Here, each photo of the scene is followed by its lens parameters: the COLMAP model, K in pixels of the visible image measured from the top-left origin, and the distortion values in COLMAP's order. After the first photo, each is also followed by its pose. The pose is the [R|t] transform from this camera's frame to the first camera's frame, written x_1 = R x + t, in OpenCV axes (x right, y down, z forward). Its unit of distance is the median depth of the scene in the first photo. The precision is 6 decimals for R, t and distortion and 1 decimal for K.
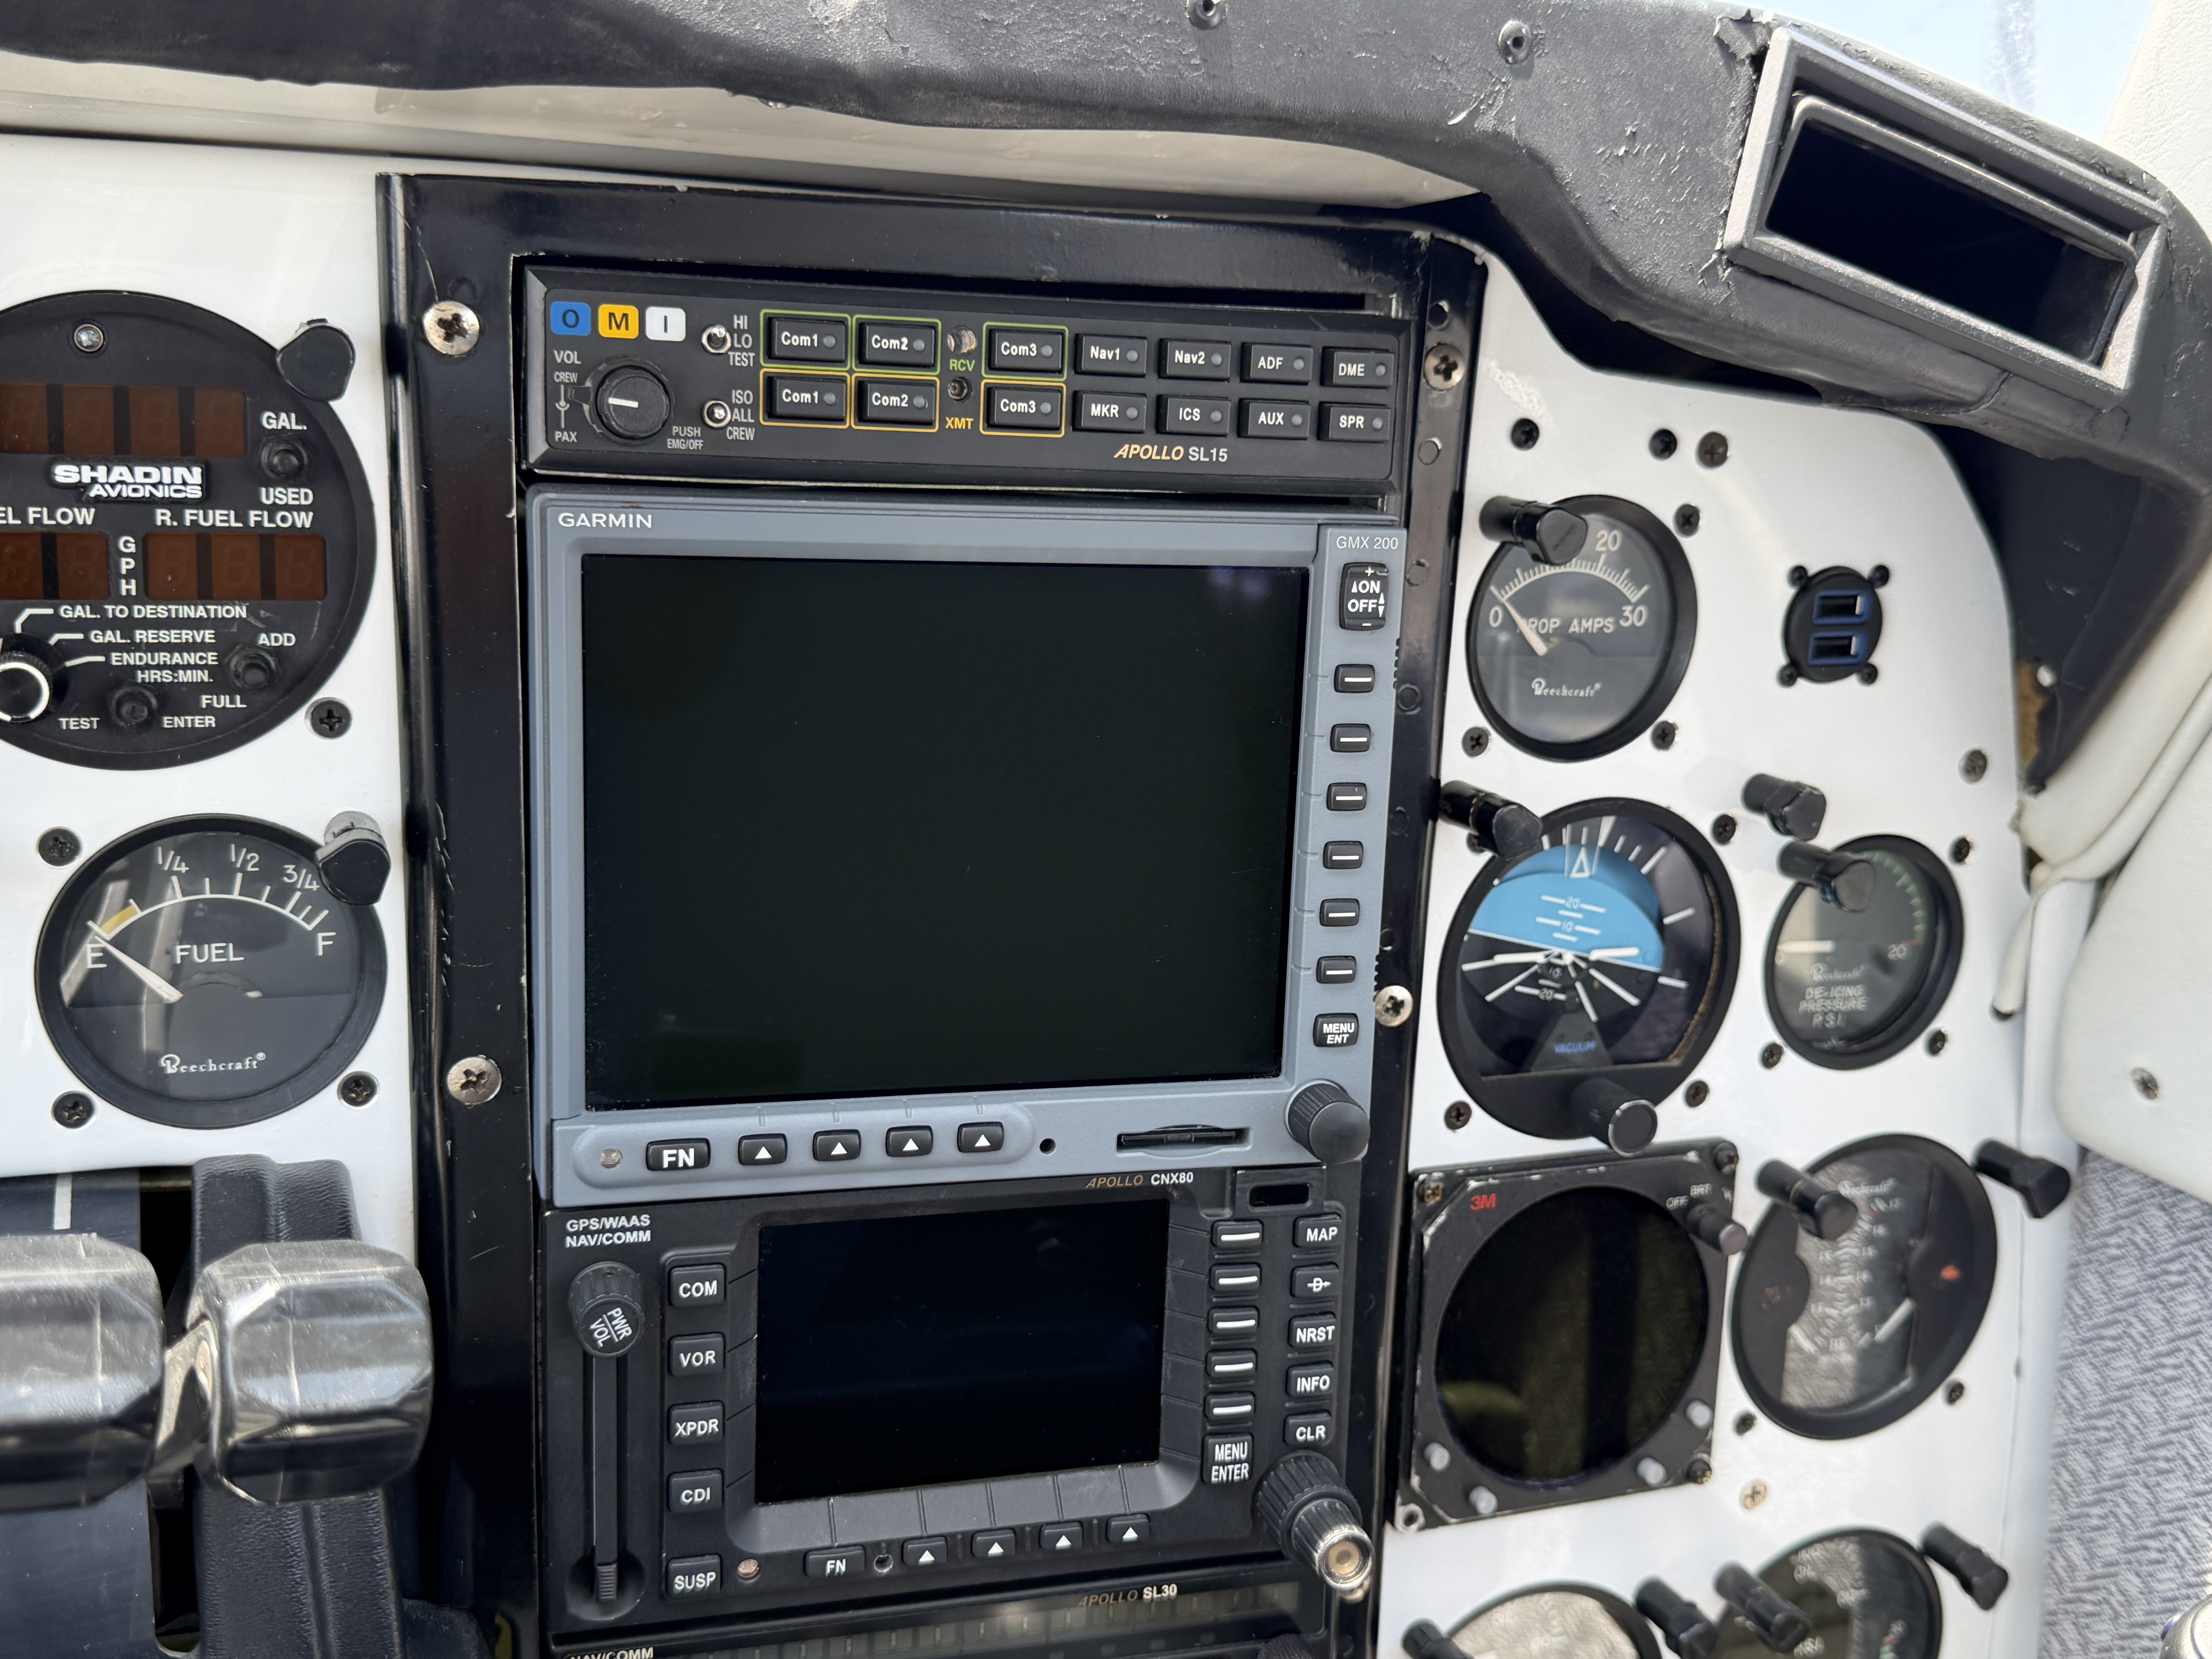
lens RADIAL K [[2314.5, 0, 1096.1], [0, 2314.5, 842.6], [0, 0, 1]] dist [0.175987, -0.489379]
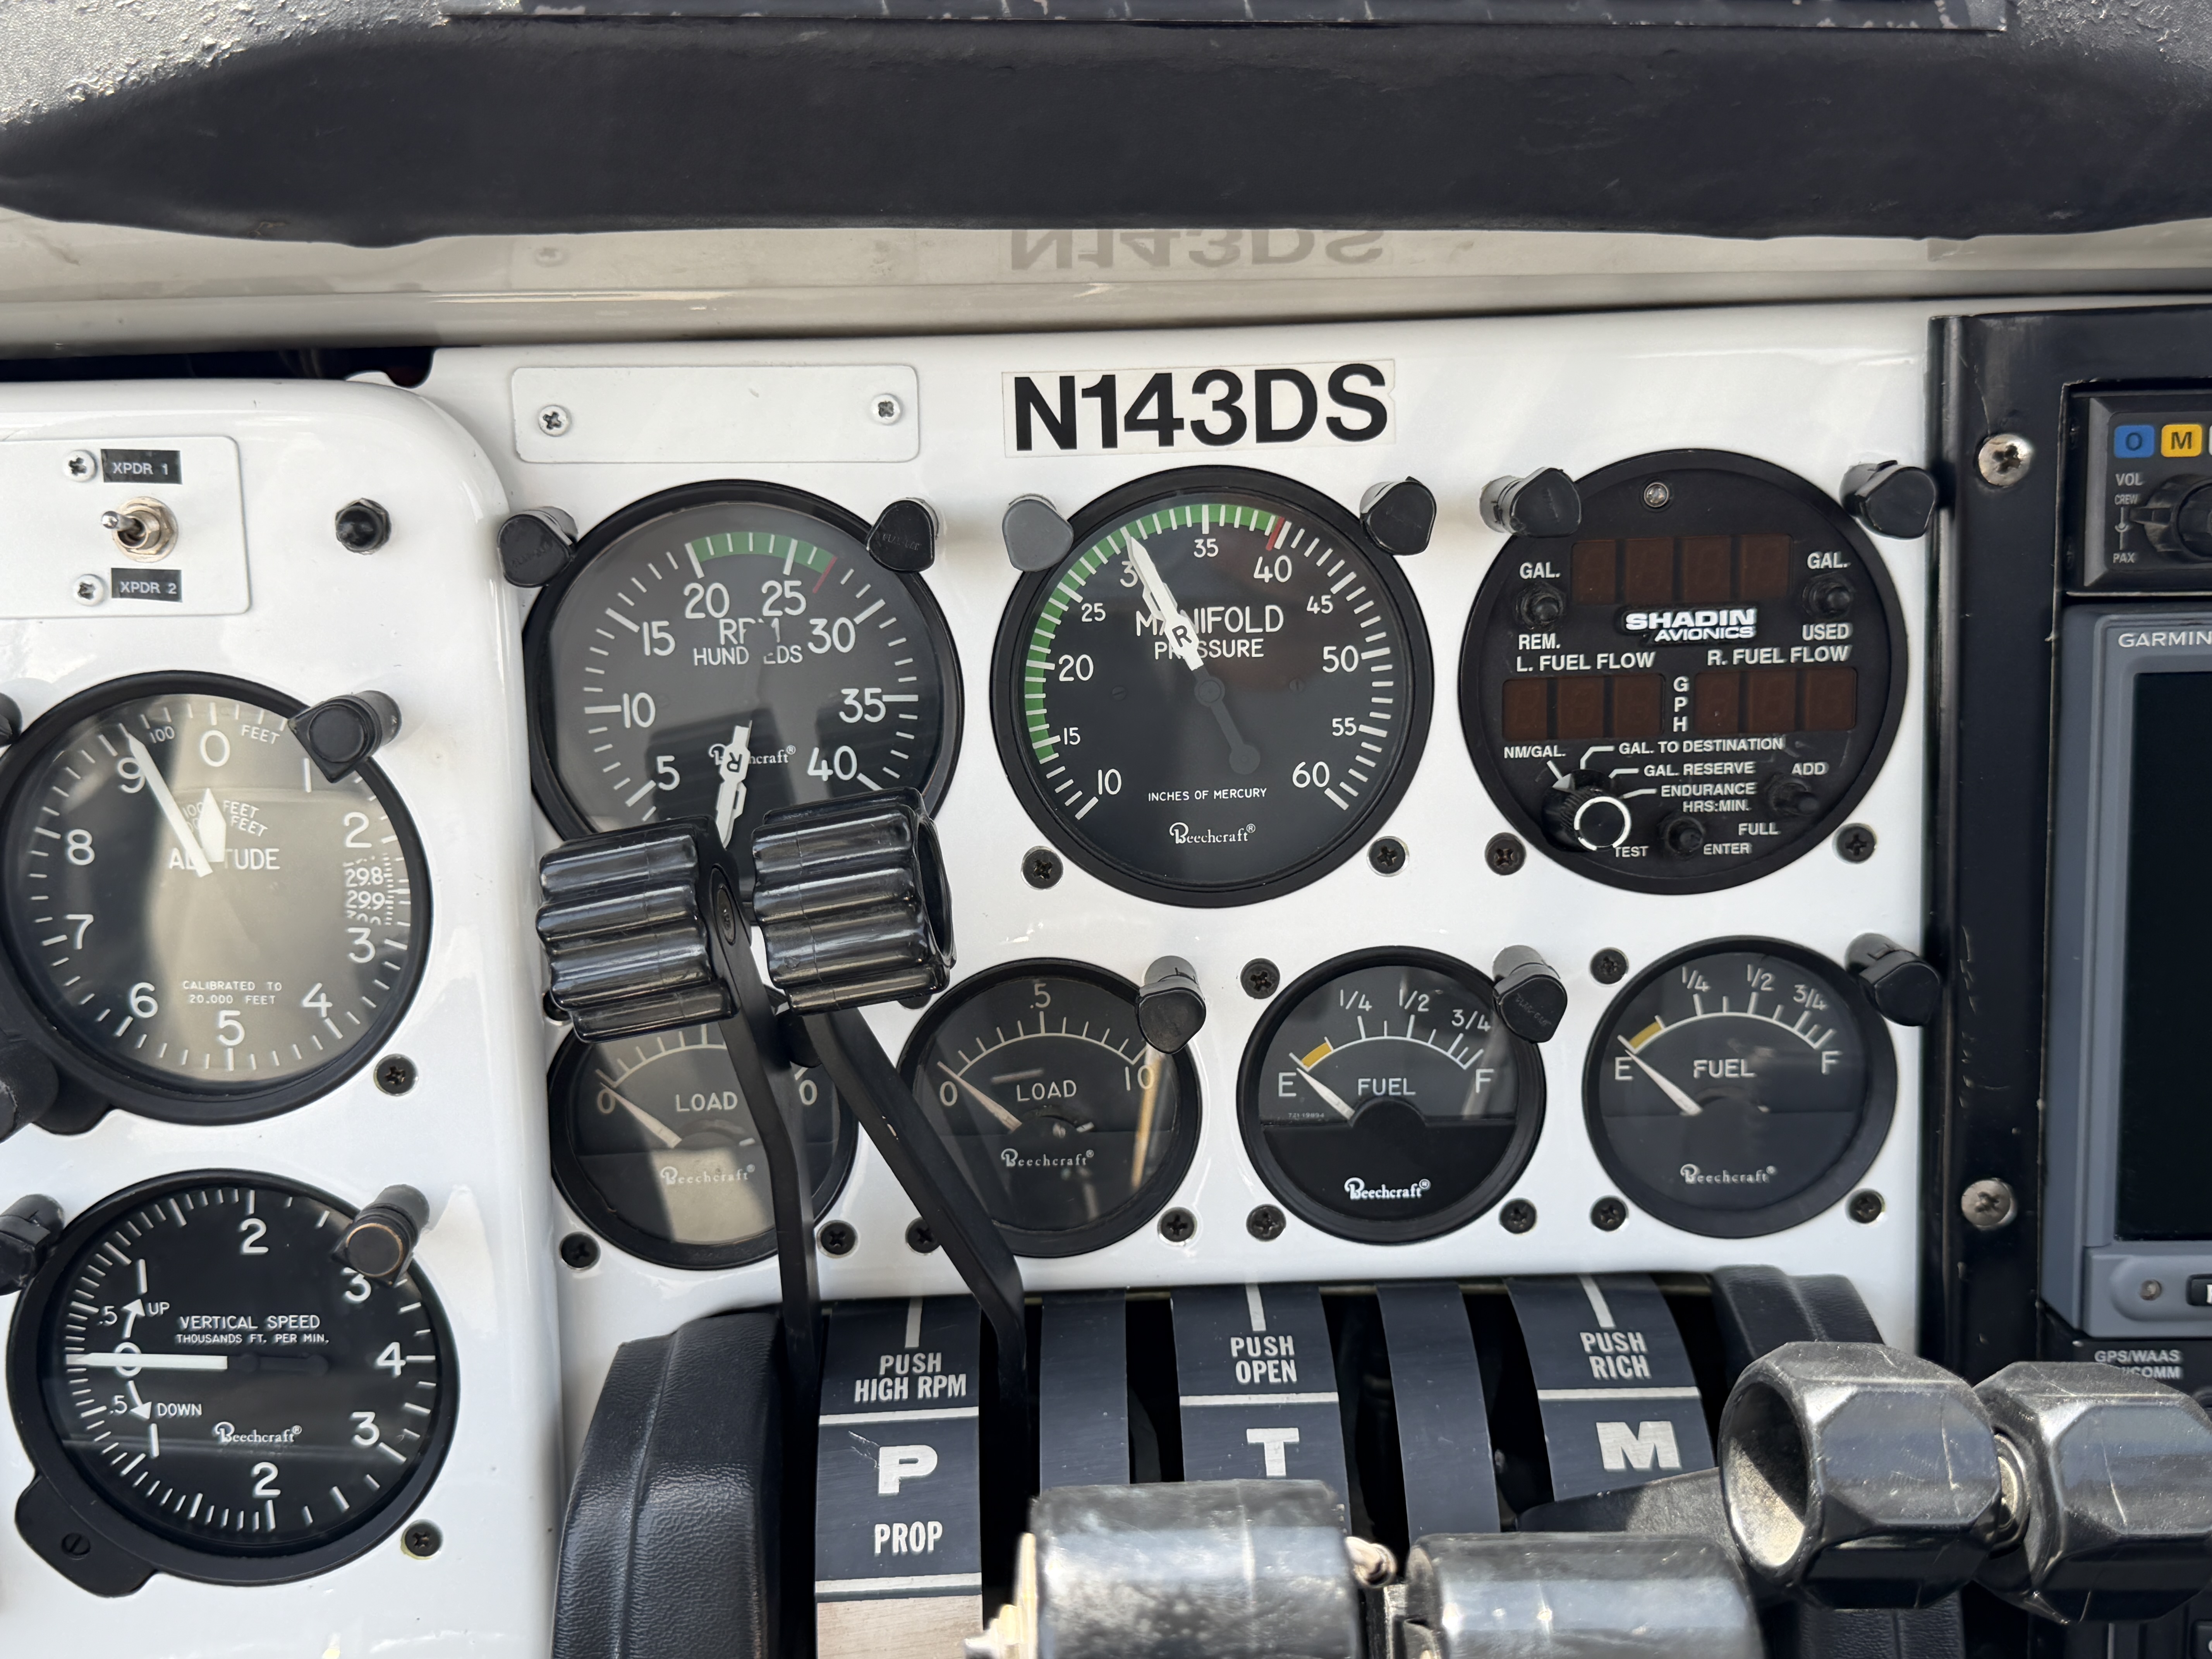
lens RADIAL K [[2314.5, 0, 1096.1], [0, 2314.5, 842.6], [0, 0, 1]] dist [0.175987, -0.489379]
pose [[0.931145, -0.013058, -0.364414, -0.258828], [-0.005807, 0.998701, -0.050624, 0.000722], [0.364602, 0.049255, 0.929860, -0.080335]]
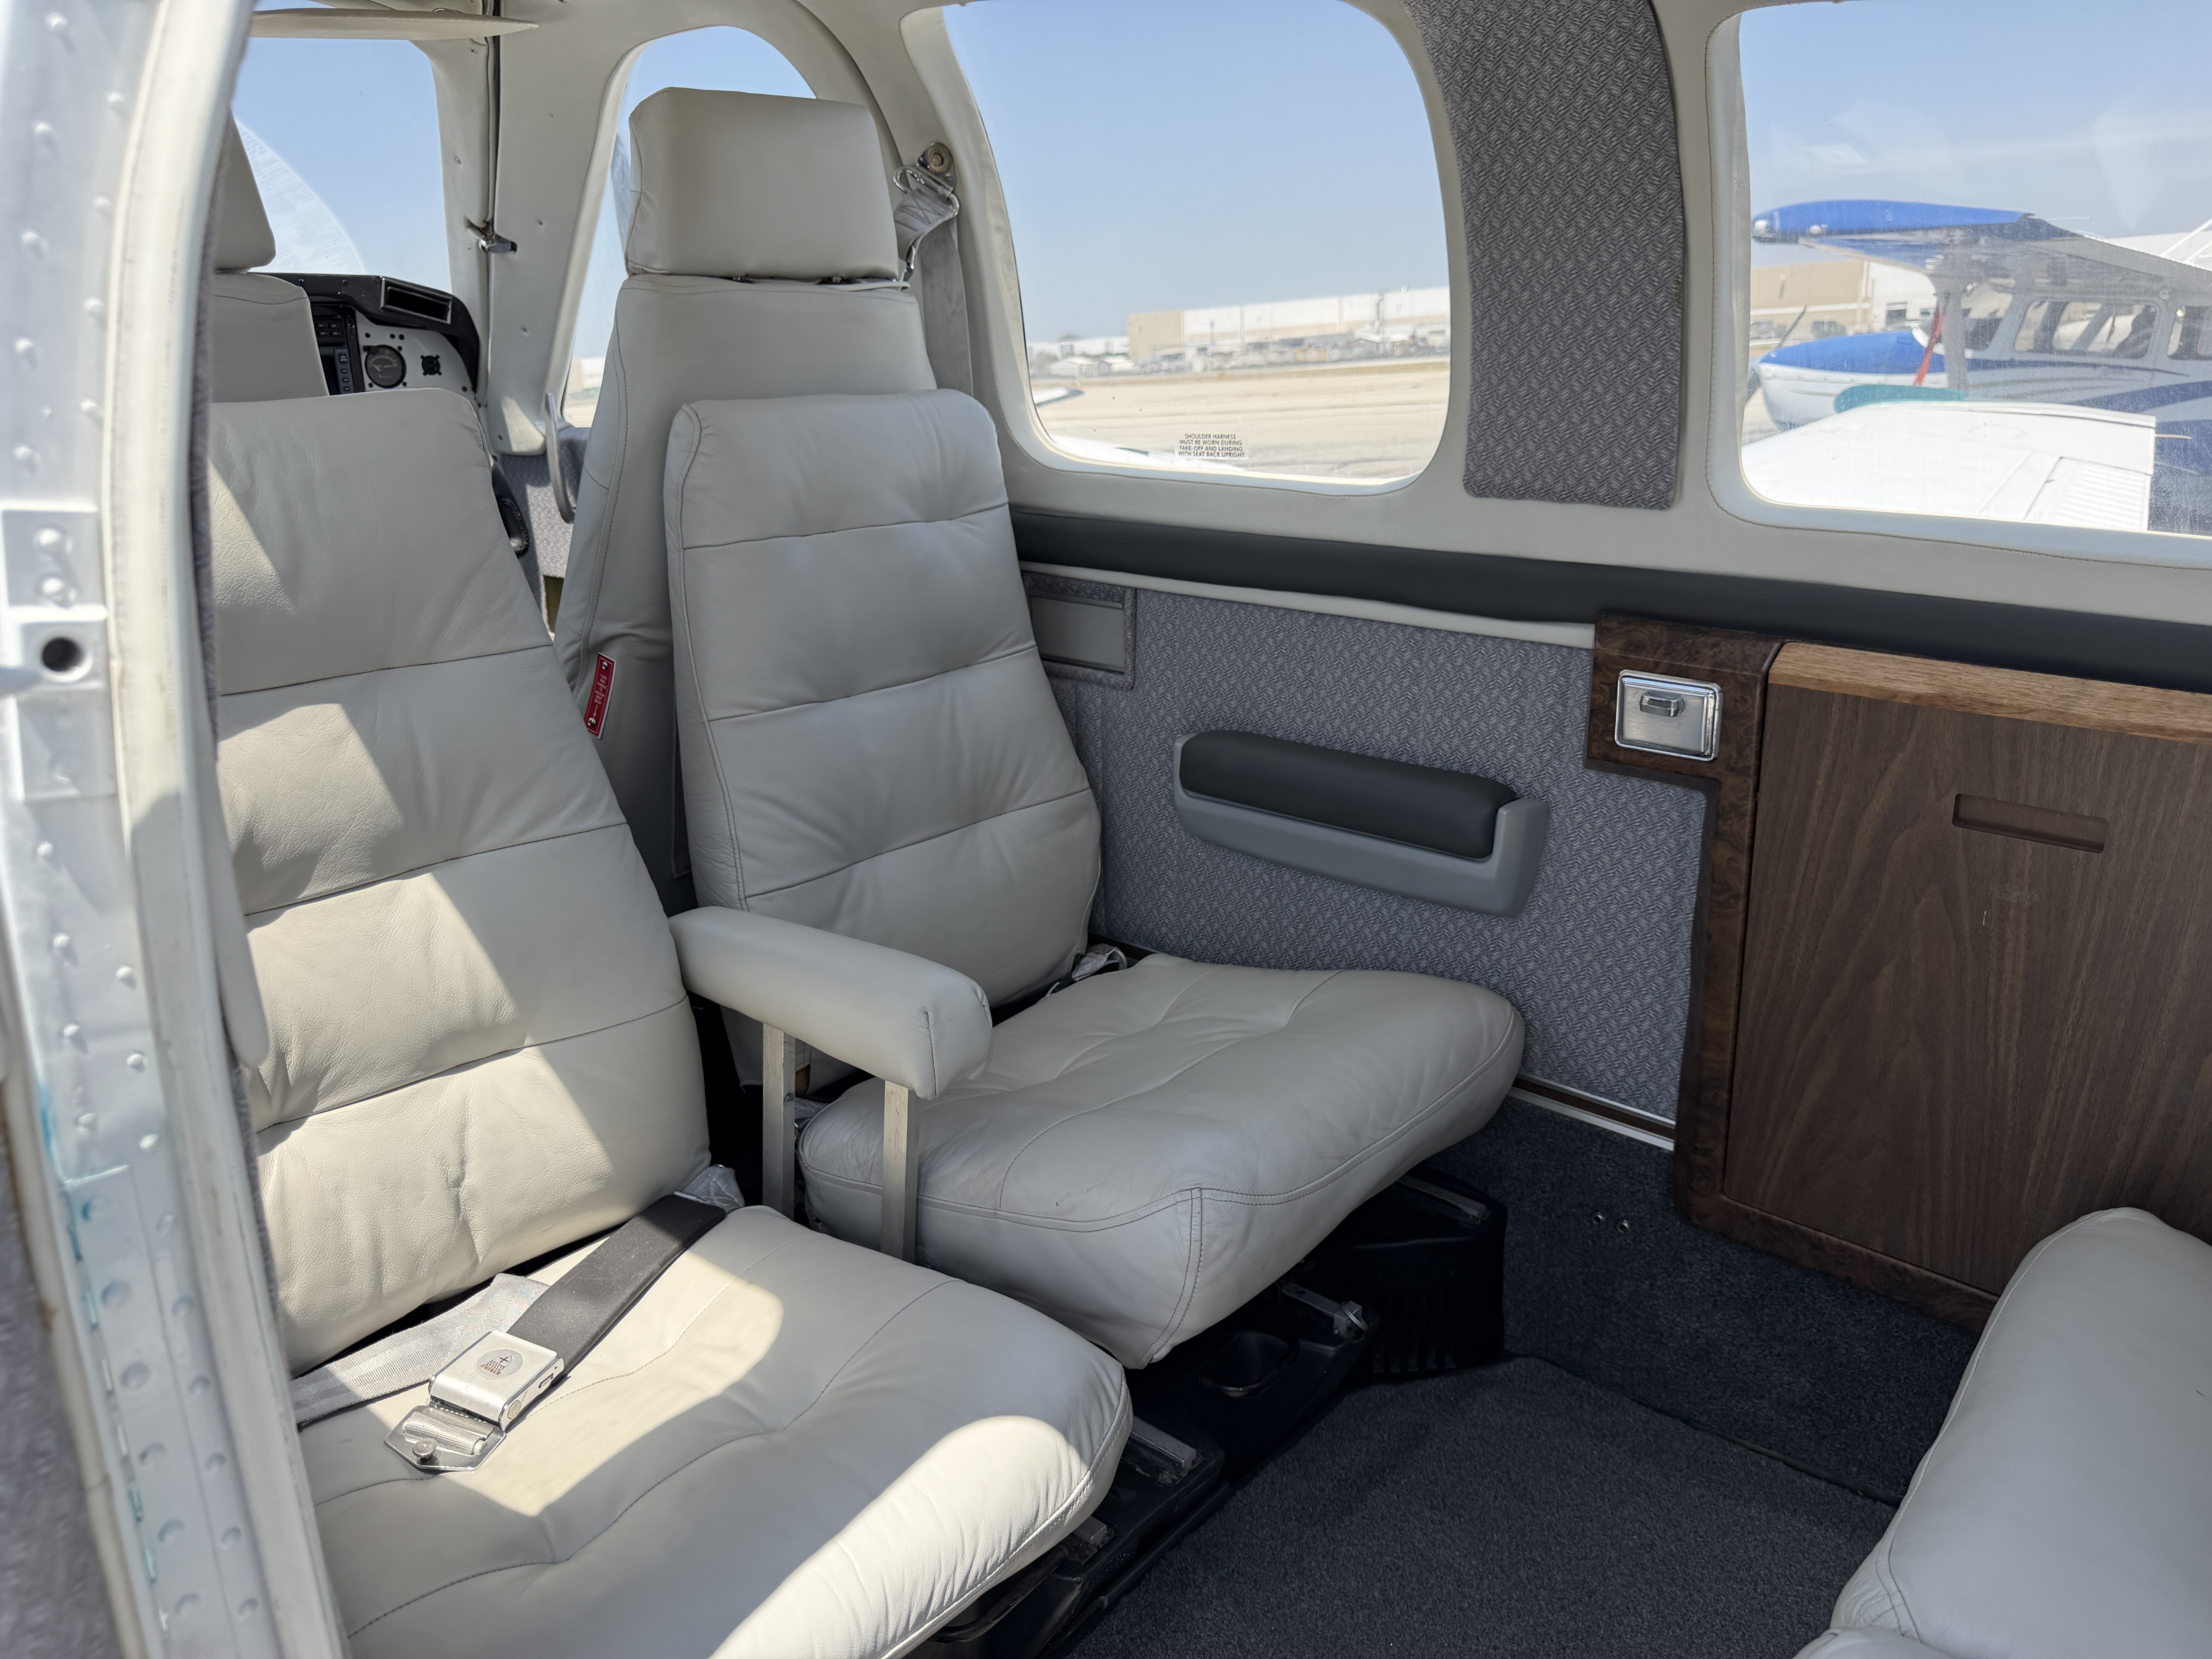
lens RADIAL K [[1586.9, 0, 1101.7], [0, 1586.9, 838.0], [0, 0, 1]] dist [-0.001762, -0.010719]
pose [[0.891253, -0.187045, 0.413136, -0.091002], [0.149146, 0.981200, 0.122483, 1.095672], [-0.428279, -0.047546, 0.902395, -4.467140]]
